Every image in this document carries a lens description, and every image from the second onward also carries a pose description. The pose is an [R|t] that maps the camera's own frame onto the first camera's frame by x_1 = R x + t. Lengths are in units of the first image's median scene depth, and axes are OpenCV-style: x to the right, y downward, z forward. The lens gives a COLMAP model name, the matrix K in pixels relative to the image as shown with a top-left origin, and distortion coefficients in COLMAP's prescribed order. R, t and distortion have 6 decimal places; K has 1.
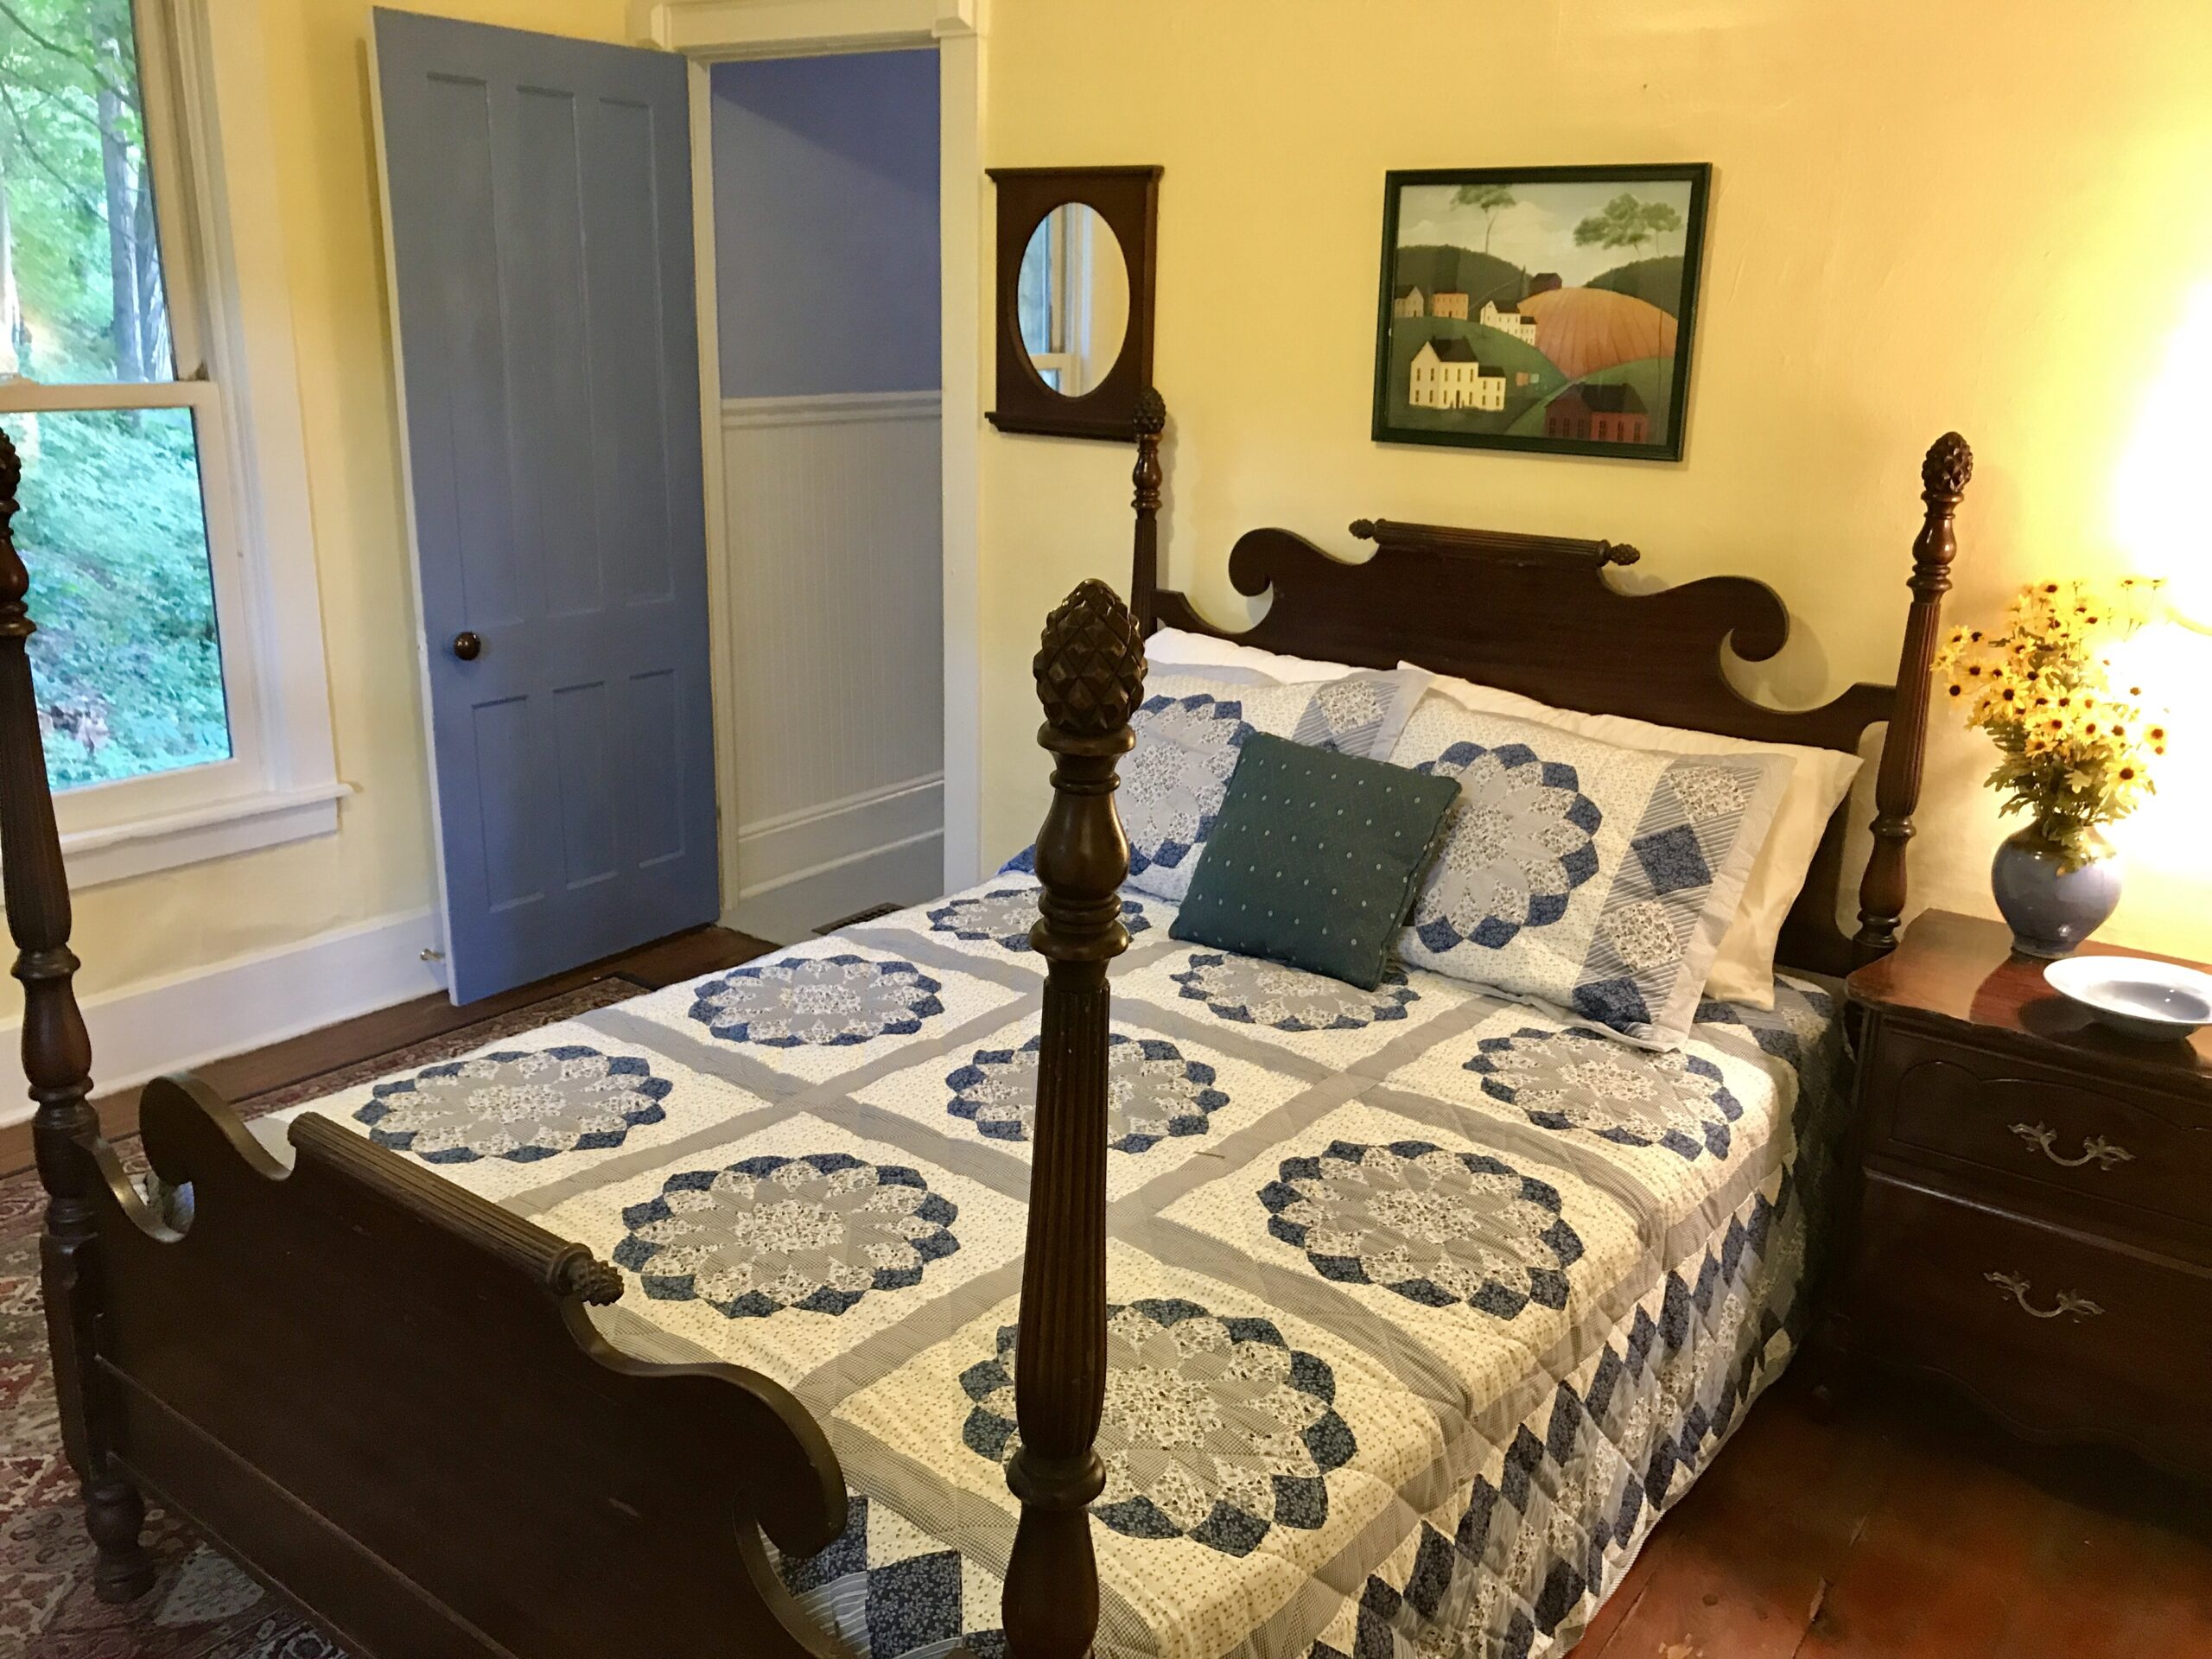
lens RADIAL K [[1820.4, 0, 1106.0], [0, 1820.4, 829.5], [0, 0, 1]] dist [0.002611, -0.000447]
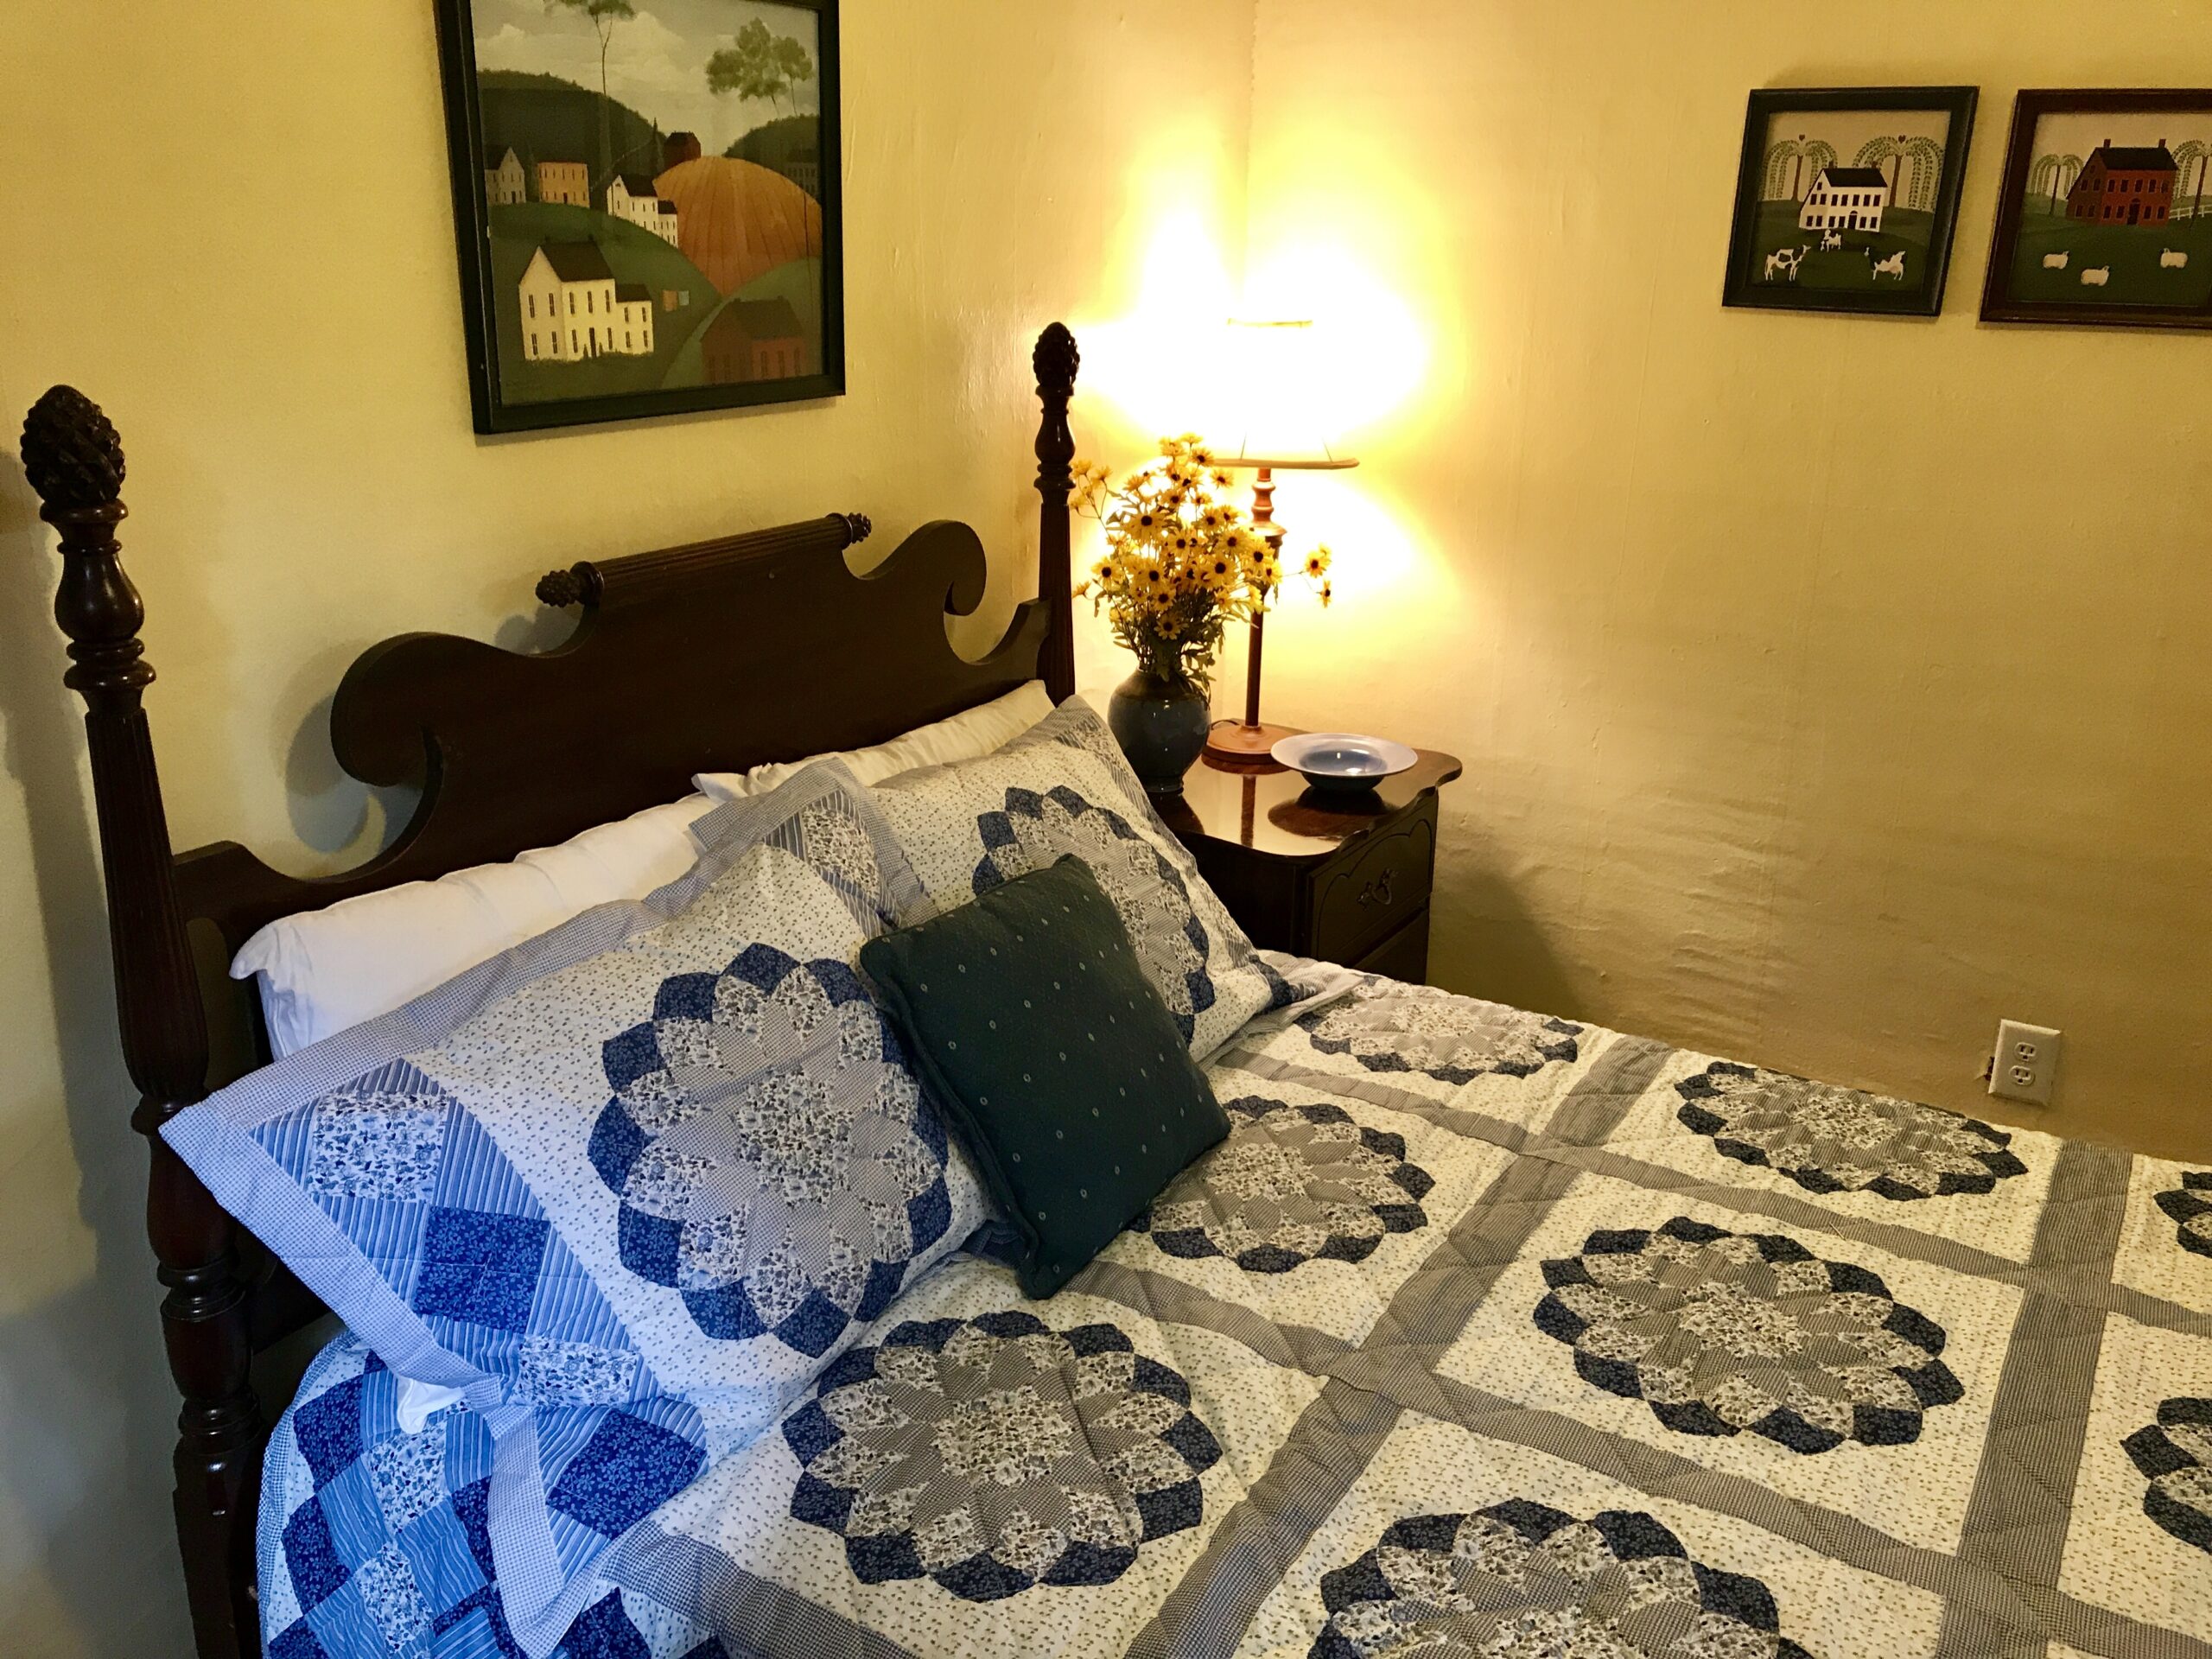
lens RADIAL K [[1820.4, 0, 1106.0], [0, 1820.4, 829.5], [0, 0, 1]] dist [0.002611, -0.000447]
pose [[-0.123742, -0.343658, 0.930907, -0.454293], [0.247076, 0.897901, 0.364317, -0.278754], [-0.961063, 0.275086, -0.026198, 0.930686]]
